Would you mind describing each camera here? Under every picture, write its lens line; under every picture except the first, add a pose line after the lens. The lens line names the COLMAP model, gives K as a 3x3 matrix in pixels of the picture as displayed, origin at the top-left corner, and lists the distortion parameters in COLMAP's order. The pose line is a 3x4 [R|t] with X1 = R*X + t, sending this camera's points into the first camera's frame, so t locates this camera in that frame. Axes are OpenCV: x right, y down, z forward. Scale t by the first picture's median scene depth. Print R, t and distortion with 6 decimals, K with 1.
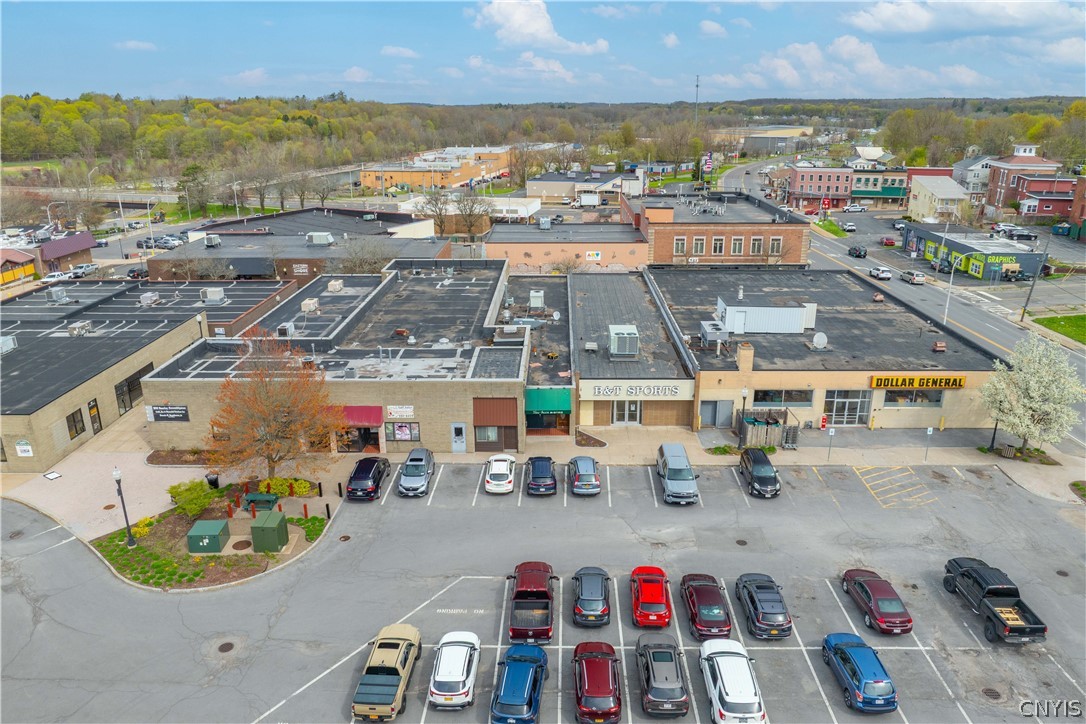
lens RADIAL K [[763.2, 0, 543.0], [0, 763.2, 362.0], [0, 0, 1]] dist [-0.033721, -0.003366]
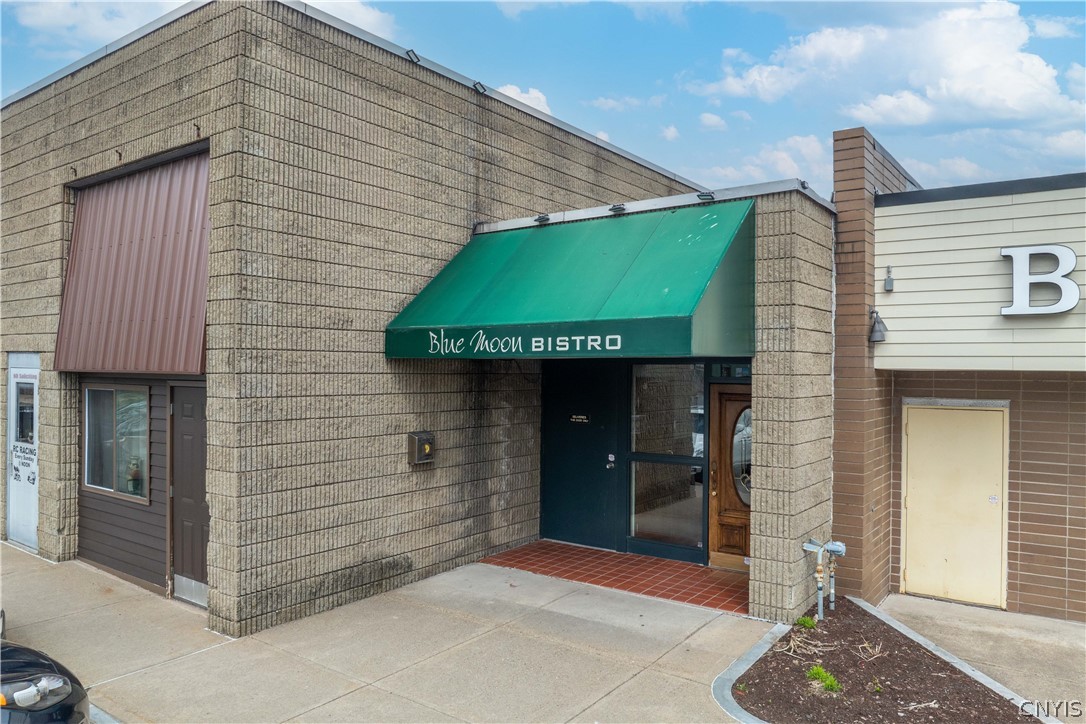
lens RADIAL K [[763.2, 0, 543.0], [0, 763.2, 362.0], [0, 0, 1]] dist [-0.033721, -0.003366]
pose [[0.822573, 0.009018, -0.568588, 0.074455], [-0.194273, 0.944171, -0.266080, 0.095206], [0.534445, 0.329332, 0.778401, 0.858153]]
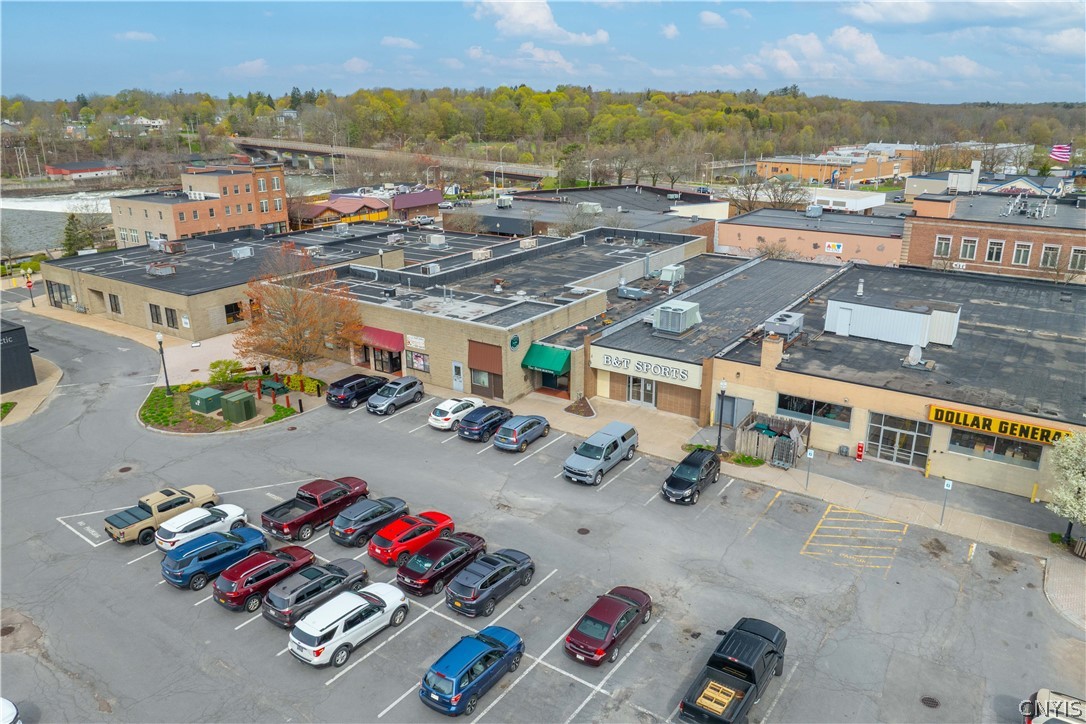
lens RADIAL K [[763.2, 0, 543.0], [0, 763.2, 362.0], [0, 0, 1]] dist [-0.033721, -0.003366]
pose [[0.838491, 0.176241, -0.515627, 0.482056], [-0.174024, 0.983309, 0.053104, 0.004036], [0.516380, 0.045204, 0.855166, 0.157356]]
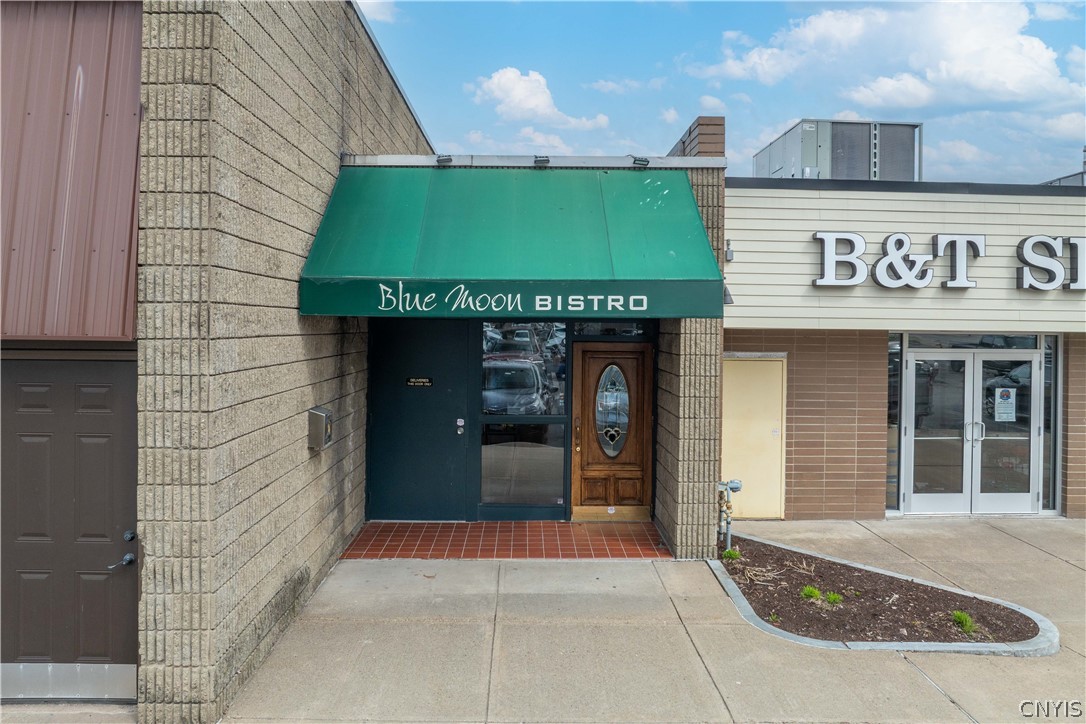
lens RADIAL K [[775.7, 0, 543.5], [0, 775.7, 319.9], [0, 0, 1]] dist [-0.028019, -0.002995]
pose [[0.998656, 0.016585, 0.049094, 0.004843], [0.000248, 0.945863, -0.324566, 0.099036], [-0.051819, 0.324142, 0.944588, 0.846505]]
